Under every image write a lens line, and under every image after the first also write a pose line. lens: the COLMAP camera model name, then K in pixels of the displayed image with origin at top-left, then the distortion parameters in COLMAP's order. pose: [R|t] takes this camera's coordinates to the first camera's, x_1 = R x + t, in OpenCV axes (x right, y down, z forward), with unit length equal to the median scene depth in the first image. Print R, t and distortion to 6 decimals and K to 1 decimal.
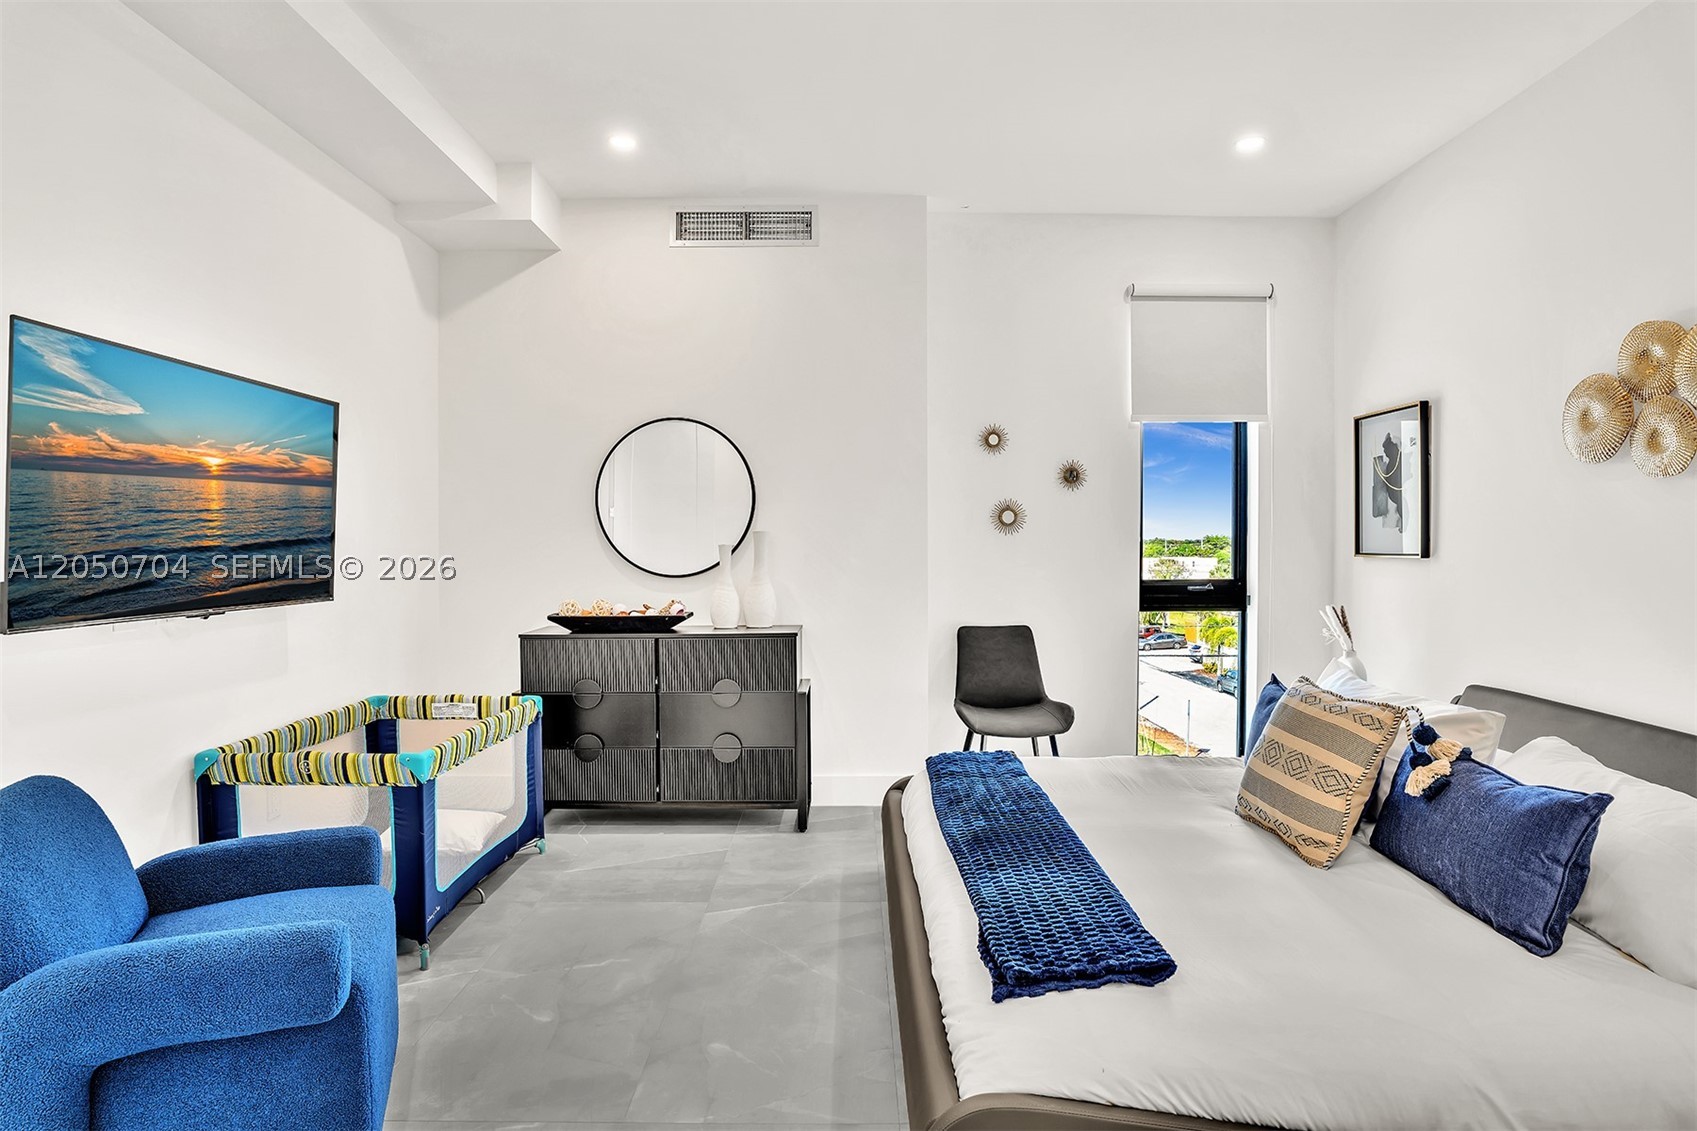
lens RADIAL K [[892.3, 0, 848.5], [0, 892.3, 565.5], [0, 0, 1]] dist [-0.042802, 0.001962]
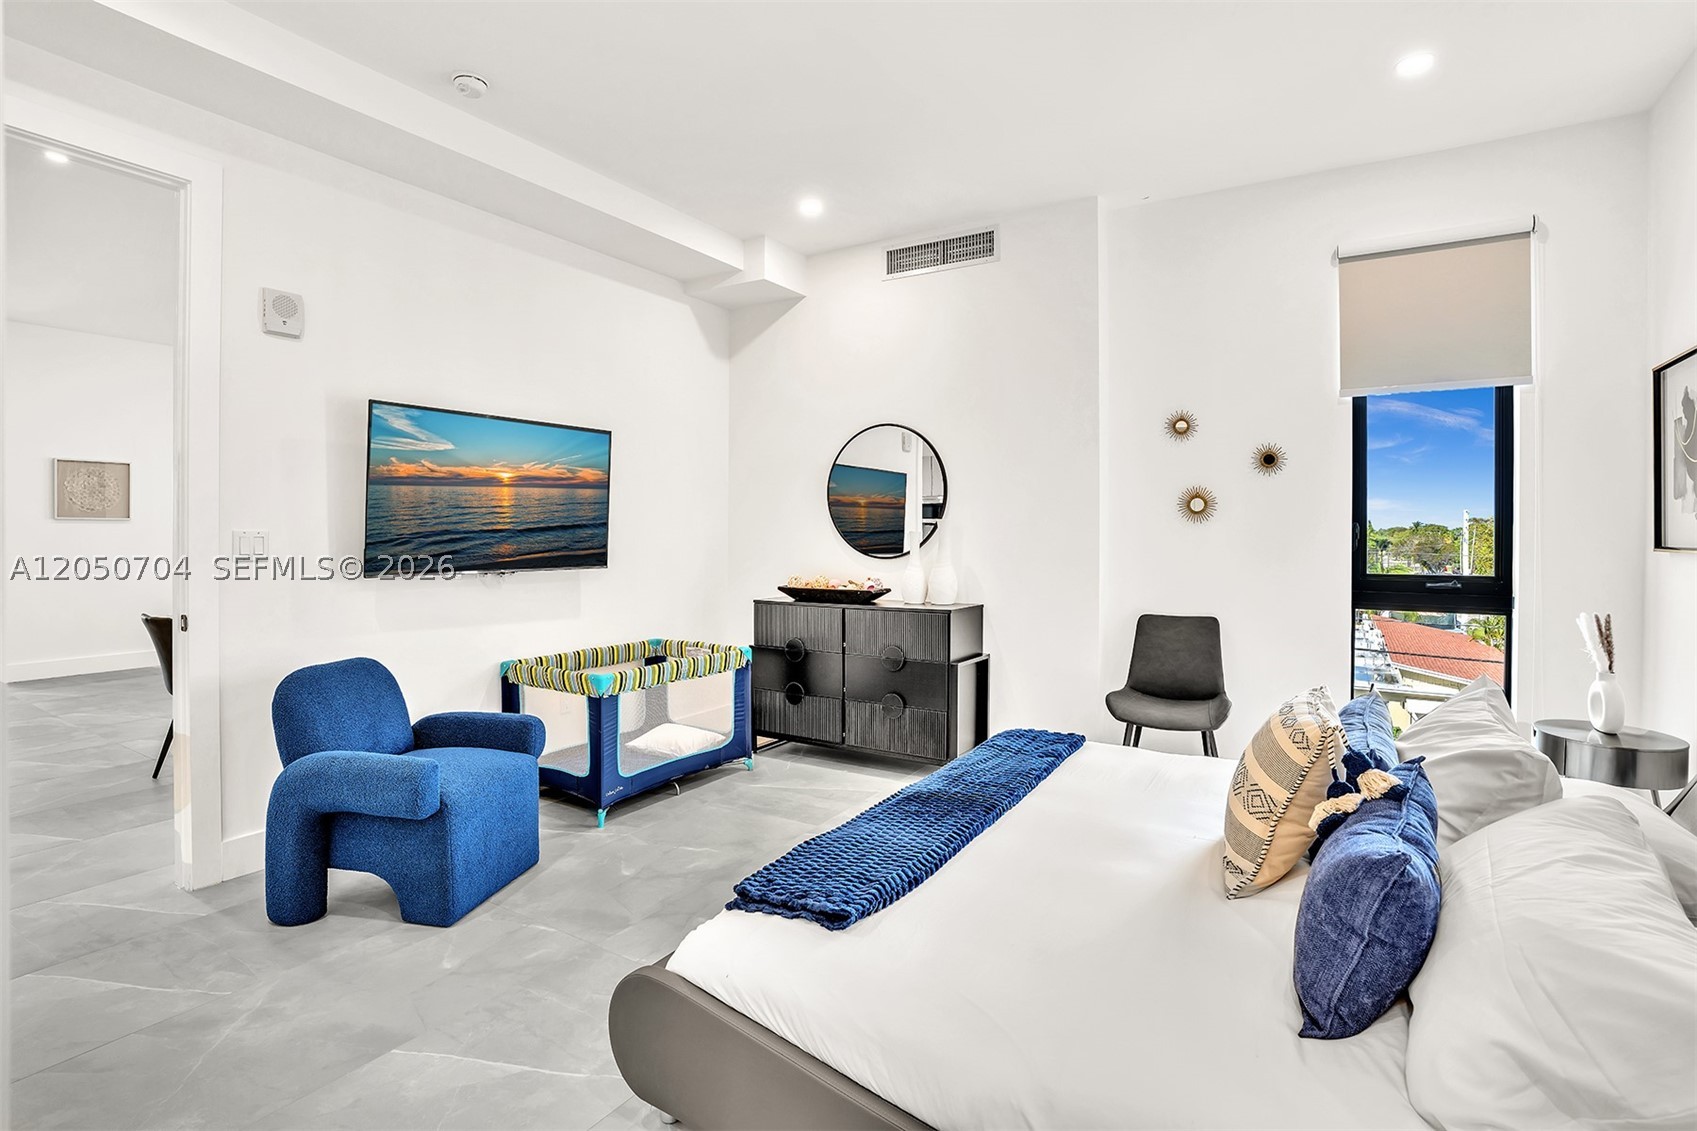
lens RADIAL K [[818.0, 0, 846.5], [0, 818.0, 535.1], [0, 0, 1]] dist [-0.071904, 0.027420]
pose [[0.849497, 0.007585, -0.527539, 0.401800], [-0.018394, 0.999715, -0.015246, -0.000774], [0.527272, 0.022655, 0.849394, 0.064090]]
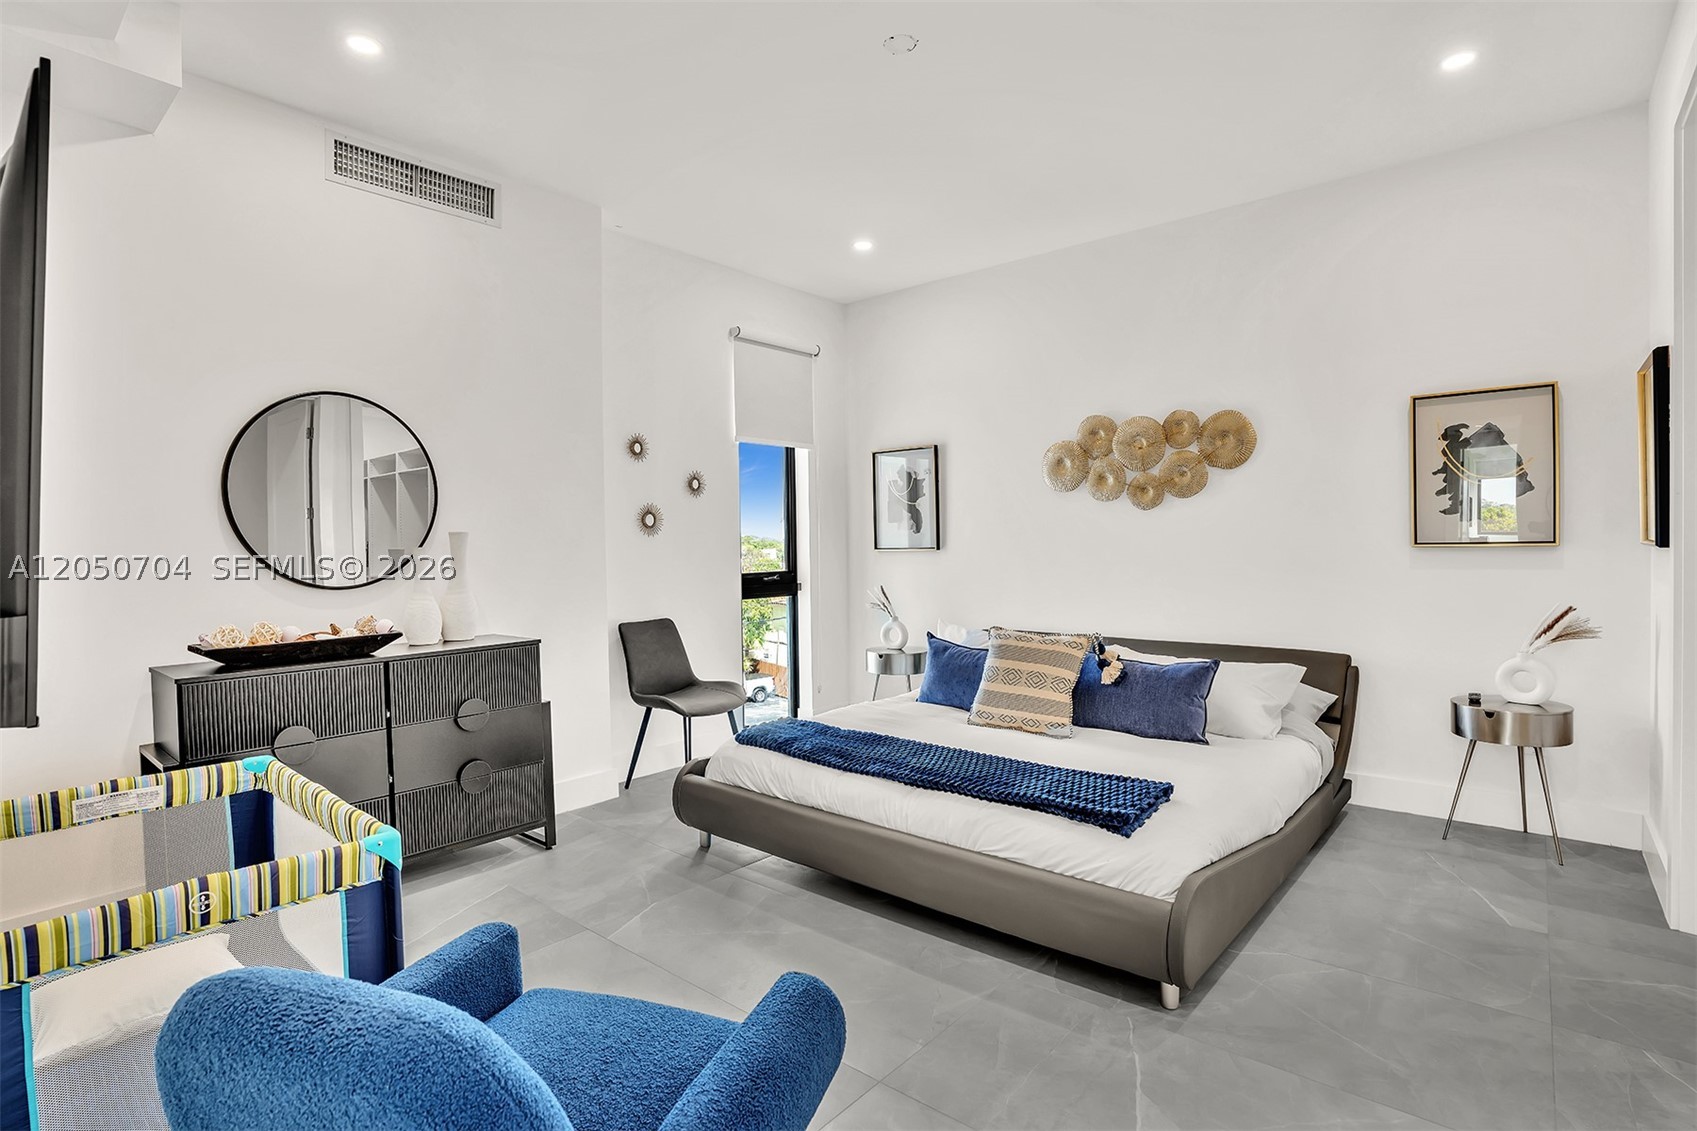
lens RADIAL K [[834.8, 0, 848.5], [0, 834.8, 565.5], [0, 0, 1]] dist [-0.056795, 0.017231]
pose [[0.648862, -0.028884, 0.760358, -0.550093], [0.033754, 0.999388, 0.009160, -0.000095], [-0.760157, 0.019721, 0.649440, 0.198642]]
